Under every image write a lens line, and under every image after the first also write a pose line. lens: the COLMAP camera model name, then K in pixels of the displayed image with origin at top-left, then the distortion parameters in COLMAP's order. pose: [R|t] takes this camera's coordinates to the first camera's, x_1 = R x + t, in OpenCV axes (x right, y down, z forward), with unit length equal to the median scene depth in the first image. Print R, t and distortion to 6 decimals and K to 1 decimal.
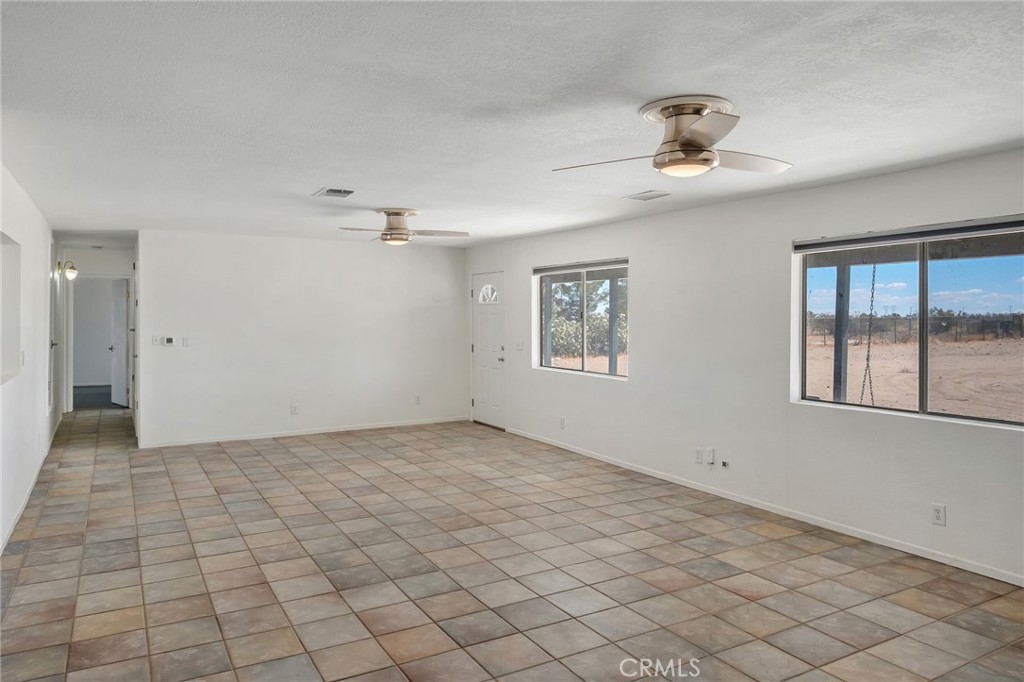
lens RADIAL K [[690.5, 0, 511.1], [0, 690.5, 315.7], [0, 0, 1]] dist [-0.001757, -0.002004]
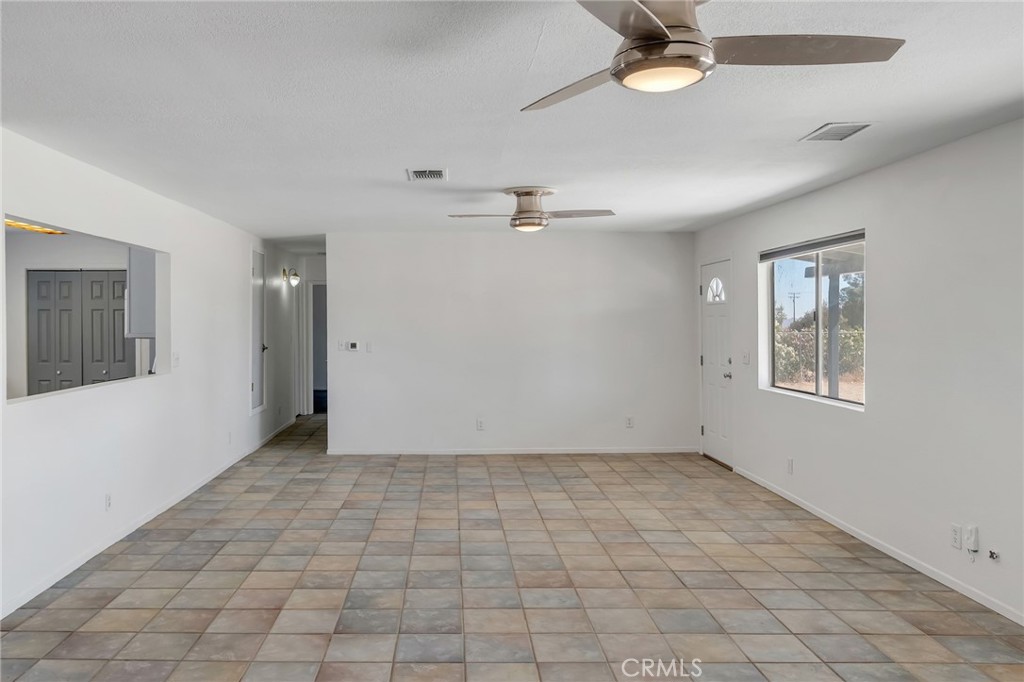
lens RADIAL K [[790.2, 0, 440.7], [0, 790.2, 335.6], [0, 0, 1]] dist [-0.001580, 0.006982]
pose [[0.859278, 0.004209, -0.511492, 0.224125], [0.004256, 0.999873, 0.015377, 0.006402], [0.511491, -0.015390, 0.859151, 0.135267]]
